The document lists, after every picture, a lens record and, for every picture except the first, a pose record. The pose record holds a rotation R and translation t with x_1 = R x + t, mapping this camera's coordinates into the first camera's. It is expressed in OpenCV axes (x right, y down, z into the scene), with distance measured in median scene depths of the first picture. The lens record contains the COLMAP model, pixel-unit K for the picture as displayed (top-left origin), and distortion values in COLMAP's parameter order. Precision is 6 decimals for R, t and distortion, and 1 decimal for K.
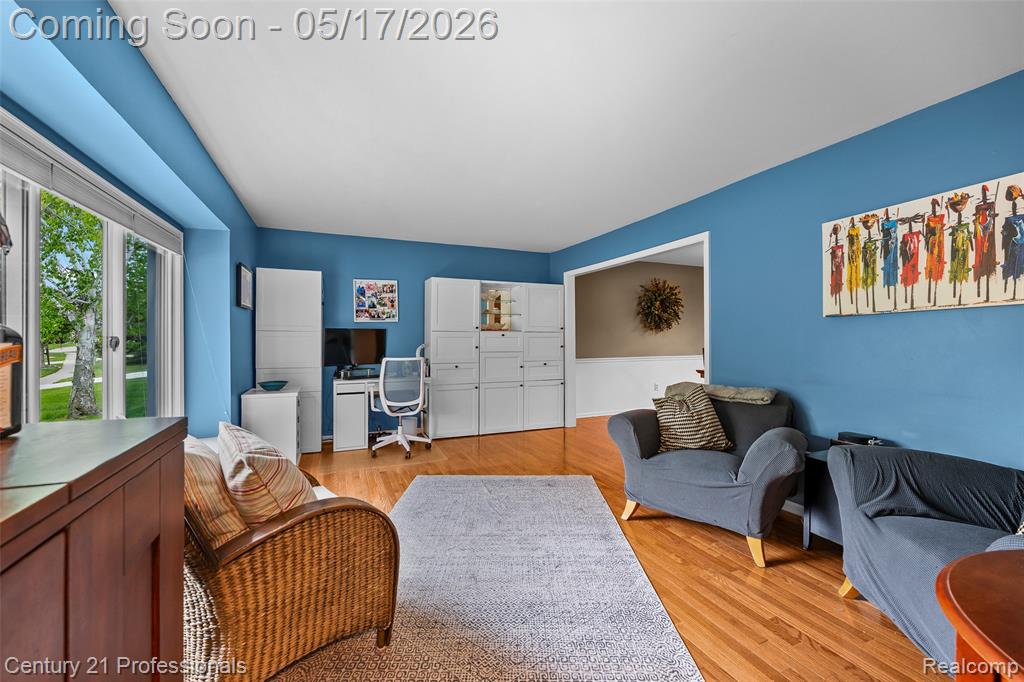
lens RADIAL K [[408.9, 0, 511.0], [0, 408.9, 340.4], [0, 0, 1]] dist [0.000574, -0.000563]
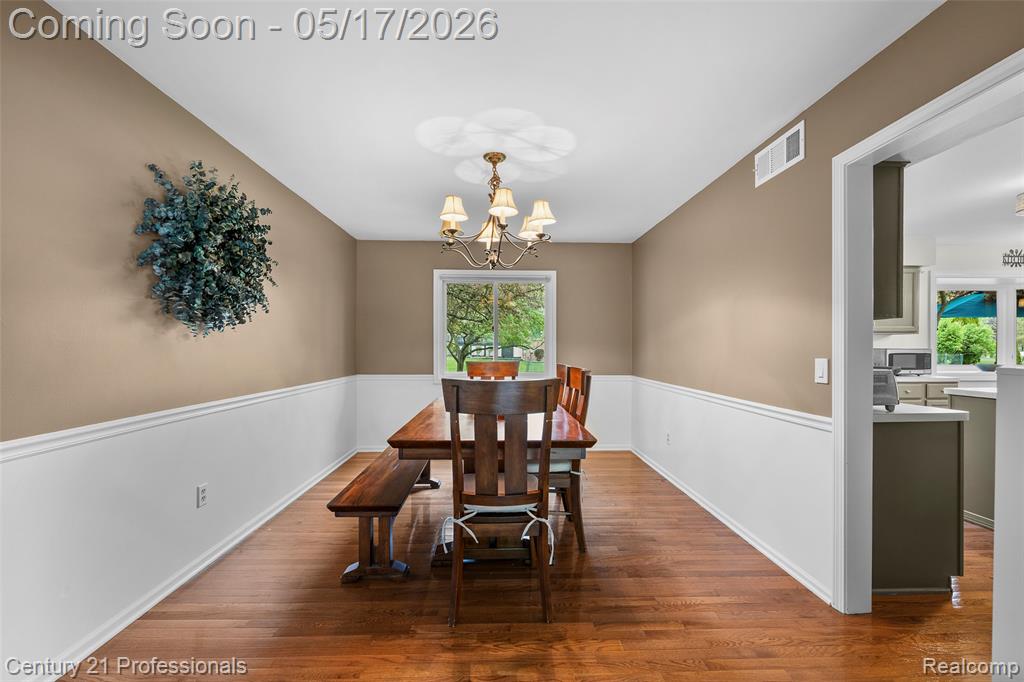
lens RADIAL K [[408.9, 0, 515.8], [0, 408.9, 350.6], [0, 0, 1]] dist [0.000574, -0.000563]
pose [[0.358390, -0.010858, 0.933509, 0.140781], [-0.001846, 0.999922, 0.012340, -0.007882], [-0.933570, -0.006146, 0.358342, 0.661808]]
